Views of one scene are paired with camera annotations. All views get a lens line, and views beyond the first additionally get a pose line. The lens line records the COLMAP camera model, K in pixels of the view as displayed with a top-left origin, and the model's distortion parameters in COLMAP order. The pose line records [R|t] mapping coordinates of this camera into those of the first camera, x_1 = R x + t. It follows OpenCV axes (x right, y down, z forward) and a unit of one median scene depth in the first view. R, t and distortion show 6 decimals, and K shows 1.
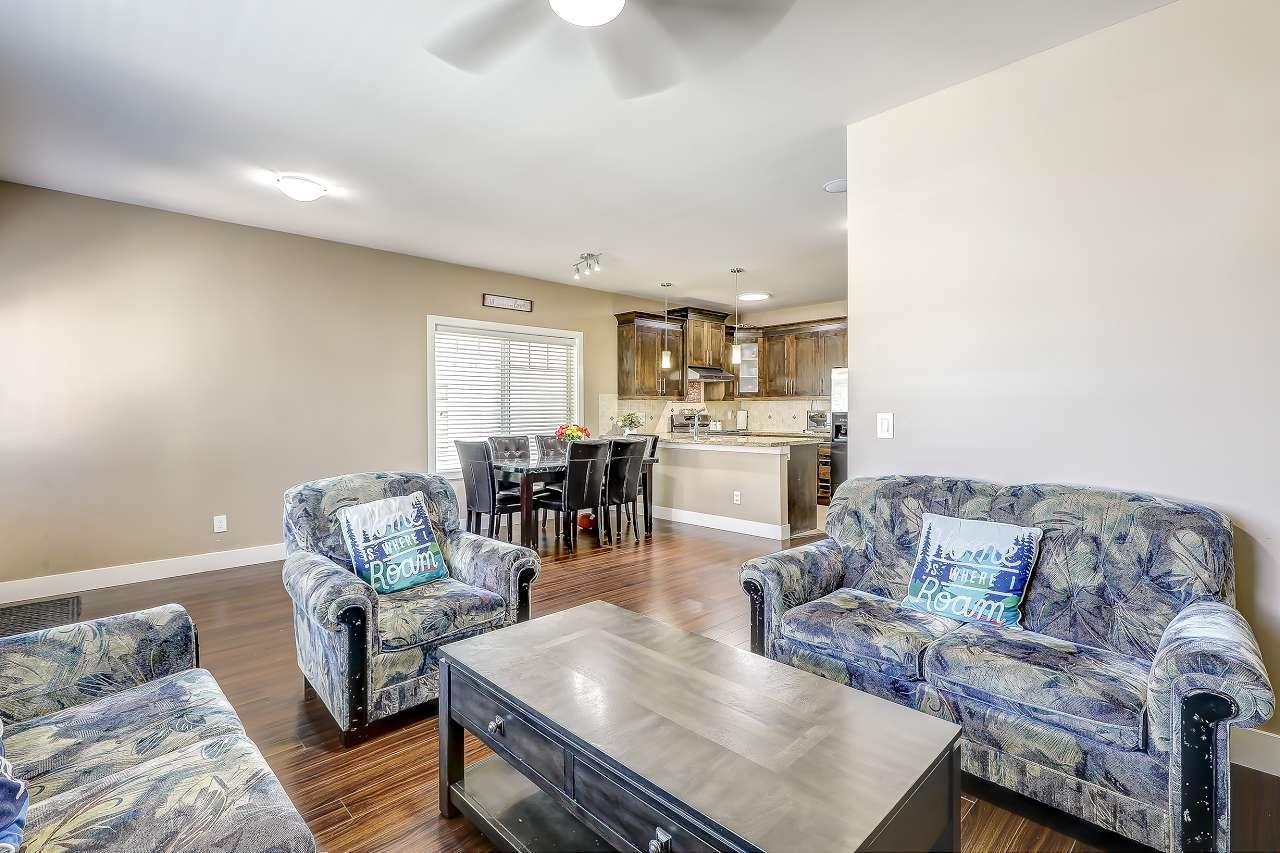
lens RADIAL K [[582.9, 0, 645.2], [0, 582.9, 417.2], [0, 0, 1]] dist [-0.000648, 0.000629]
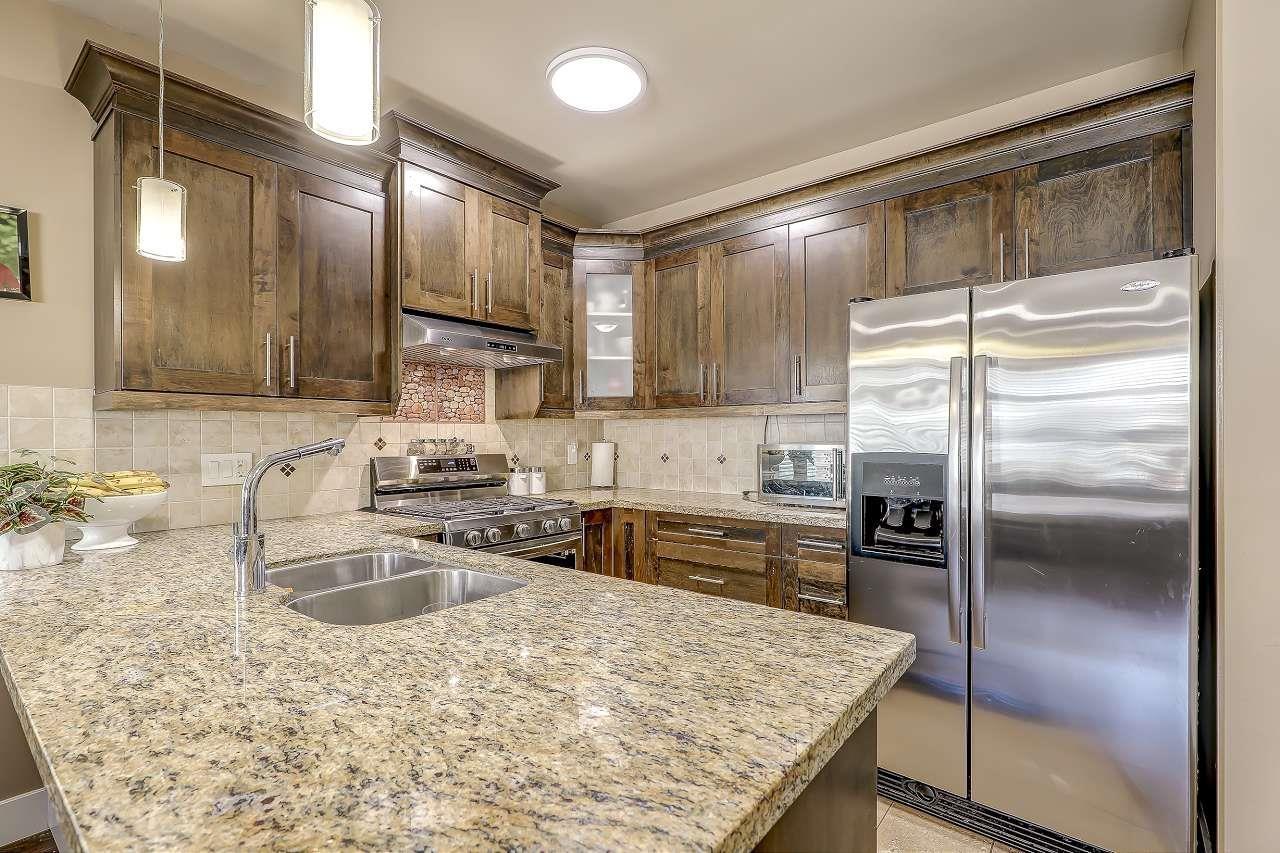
lens RADIAL K [[580.9, 0, 652.7], [0, 580.9, 440.2], [0, 0, 1]] dist [0.001045, 0.000222]
pose [[0.990073, -0.001676, 0.140544, 0.153624], [0.002334, 0.999987, -0.004516, -0.011921], [-0.140535, 0.004799, 0.990064, 0.616669]]
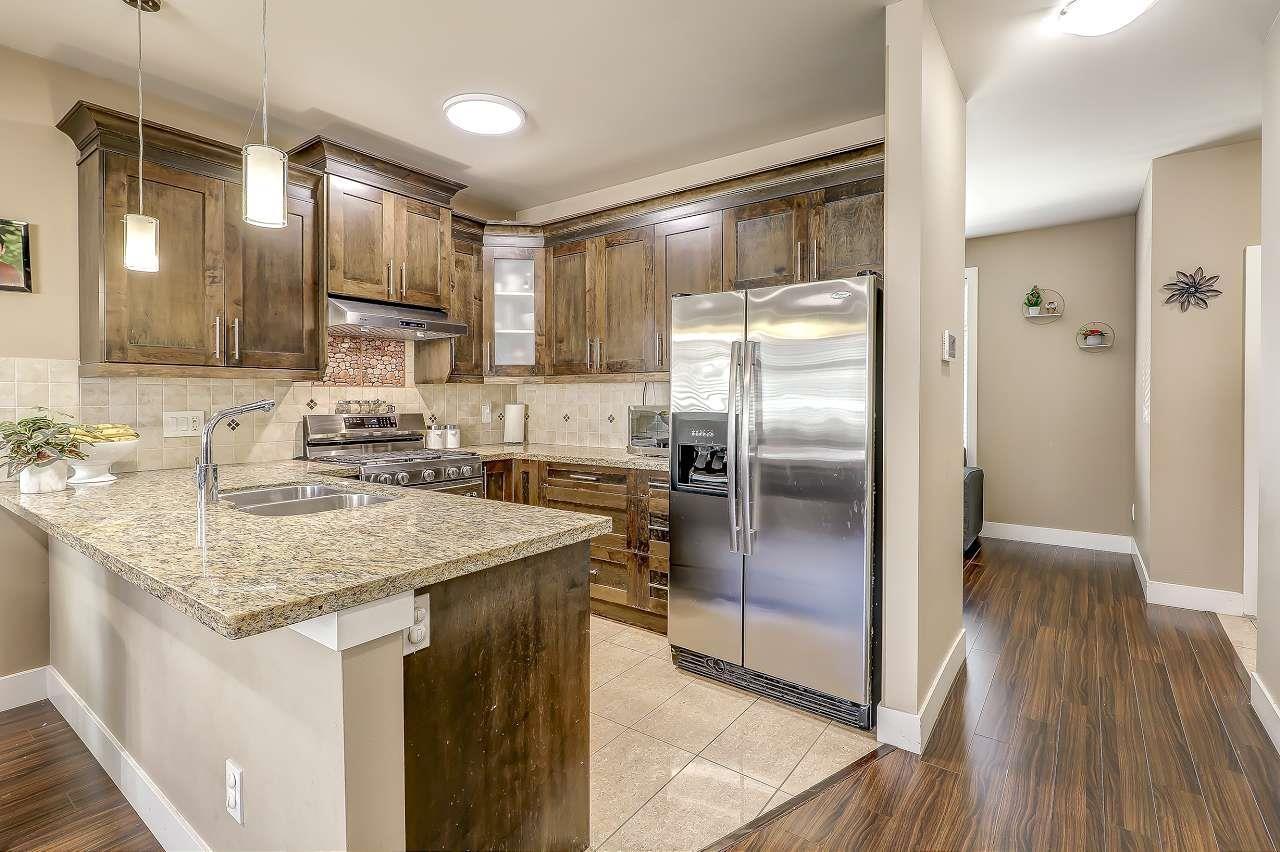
lens RADIAL K [[601.7, 0, 635.6], [0, 601.7, 408.6], [0, 0, 1]] dist [0.000617, 0.000303]
pose [[0.985698, 0.000739, 0.168521, 0.195501], [-0.001704, 0.999983, 0.005582, -0.011332], [-0.168514, -0.005789, 0.985682, 0.522907]]
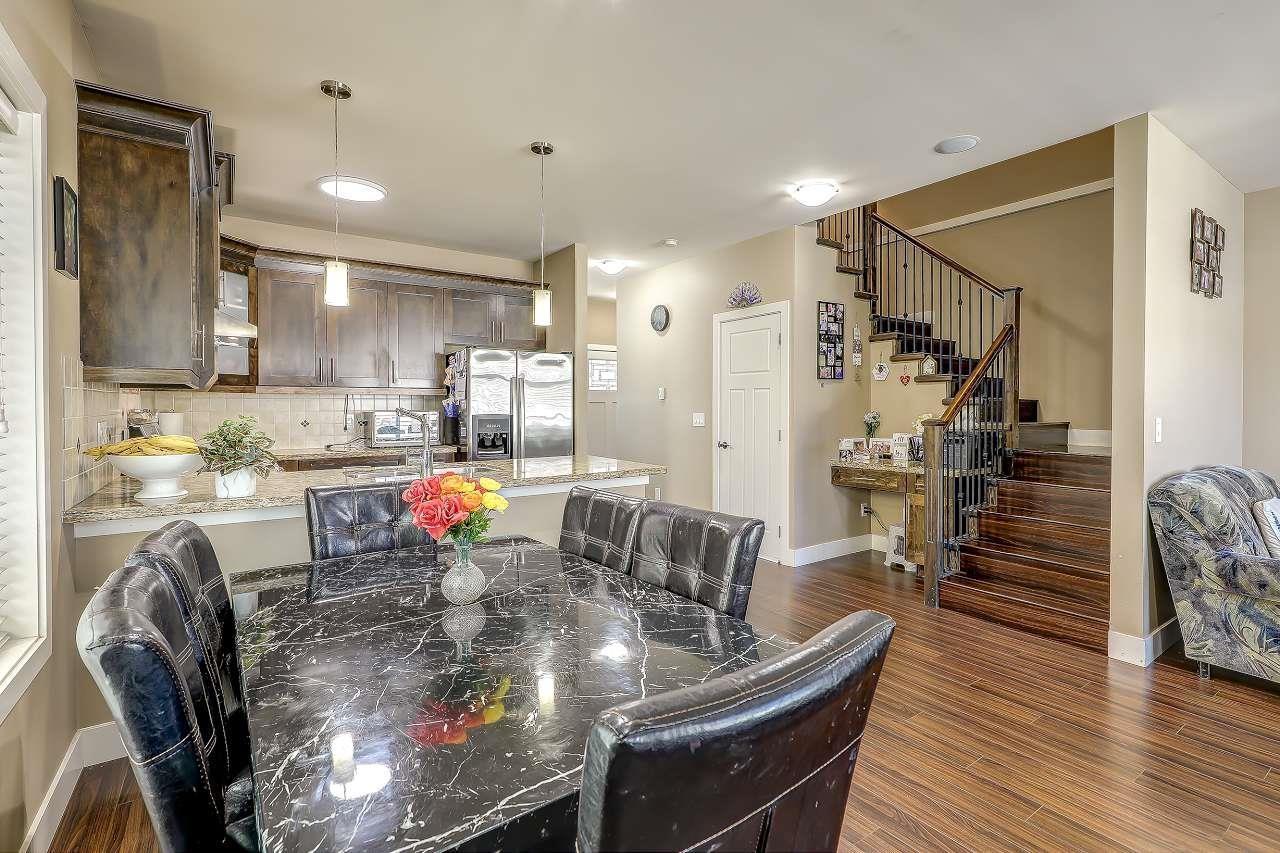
lens RADIAL K [[582.9, 0, 645.2], [0, 582.9, 417.2], [0, 0, 1]] dist [-0.000648, 0.000629]
pose [[0.157494, -0.018696, 0.987343, -0.250865], [0.007534, 0.999814, 0.017731, -0.013836], [-0.987491, 0.004646, 0.157606, 0.598985]]
